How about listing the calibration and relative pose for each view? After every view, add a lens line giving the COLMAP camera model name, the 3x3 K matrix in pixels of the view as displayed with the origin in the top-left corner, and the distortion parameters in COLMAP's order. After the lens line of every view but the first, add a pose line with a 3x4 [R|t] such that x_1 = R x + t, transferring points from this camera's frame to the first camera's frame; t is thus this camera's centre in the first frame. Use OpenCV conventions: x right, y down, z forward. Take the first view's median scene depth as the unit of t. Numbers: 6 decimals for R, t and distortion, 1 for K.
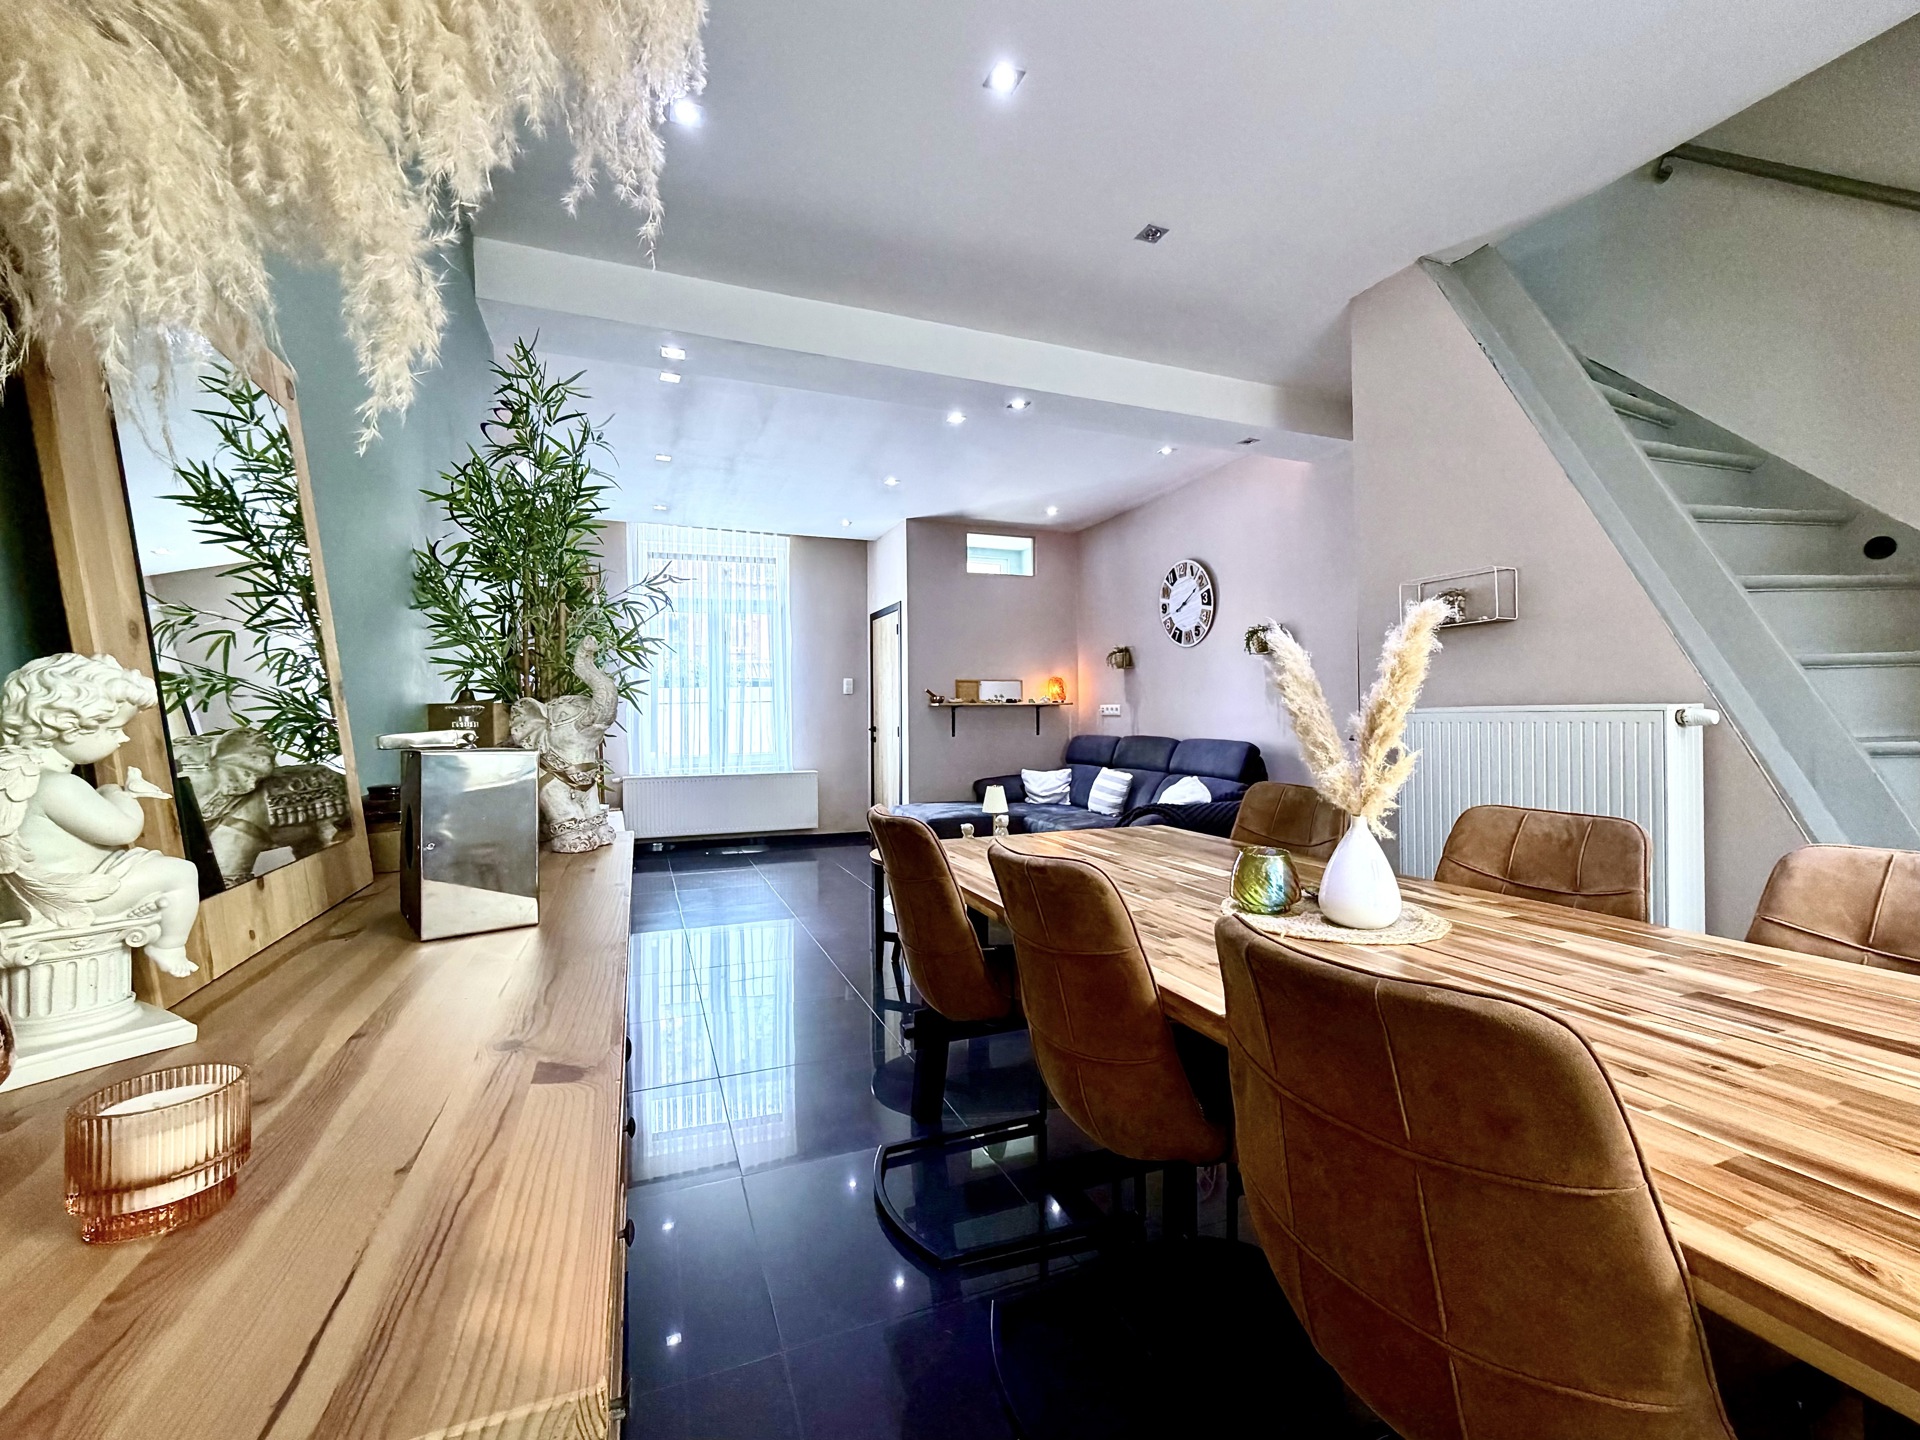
lens RADIAL K [[794.8, 0, 961.8], [0, 794.8, 716.0], [0, 0, 1]] dist [-0.000038, -0.000391]
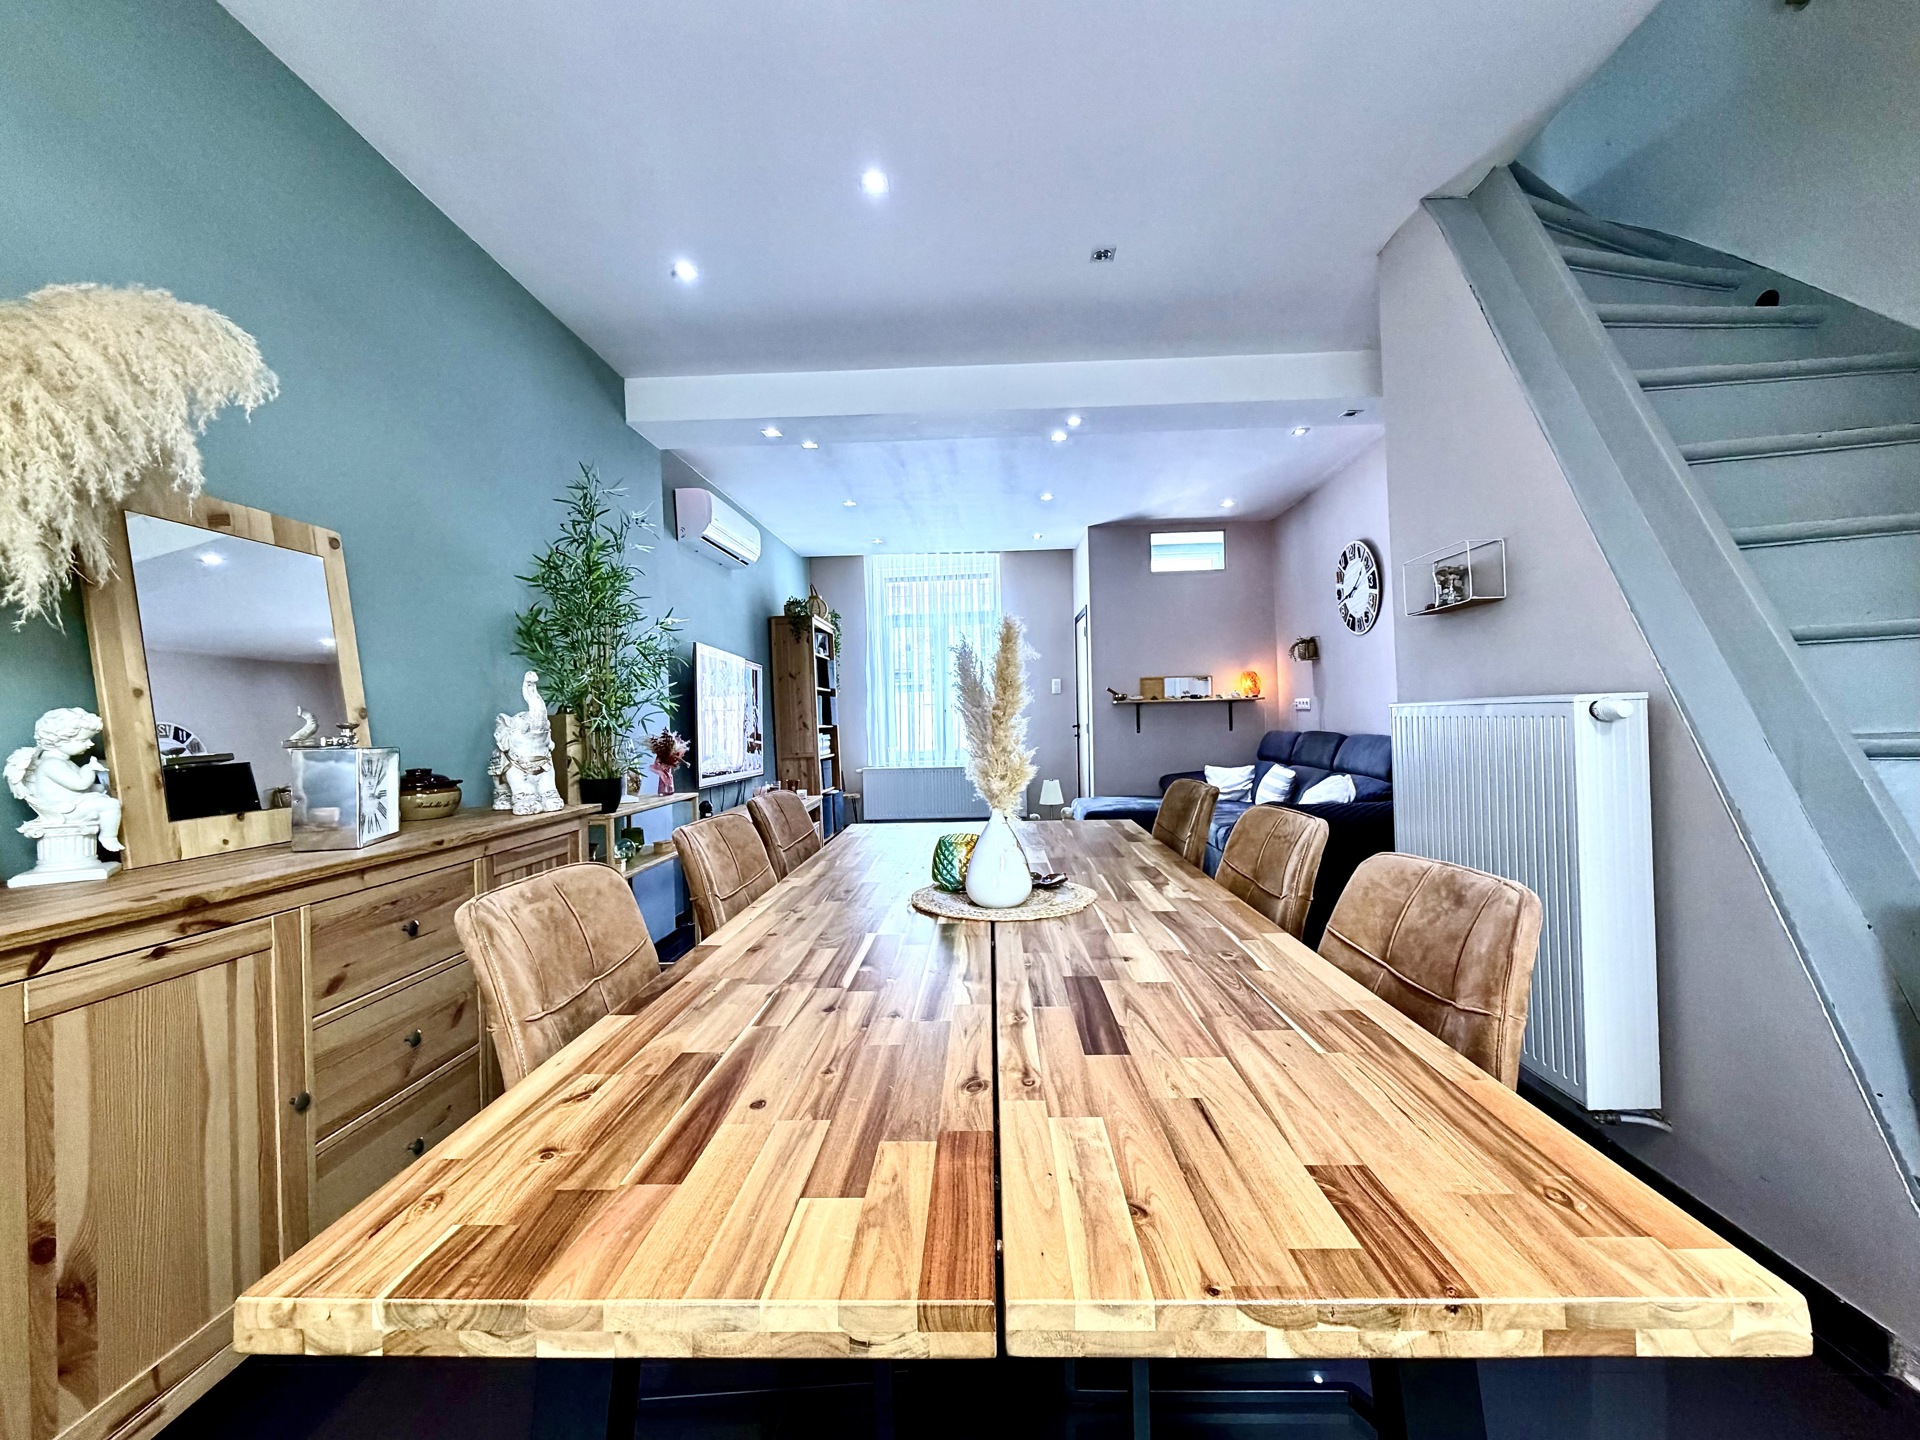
lens RADIAL K [[771.2, 0, 970.9], [0, 771.2, 715.7], [0, 0, 1]] dist [-0.000585, -0.000090]
pose [[0.917741, -0.014439, -0.396916, 0.197737], [0.016259, 0.999867, 0.001221, -0.001242], [0.396846, -0.007574, 0.917854, -0.002464]]
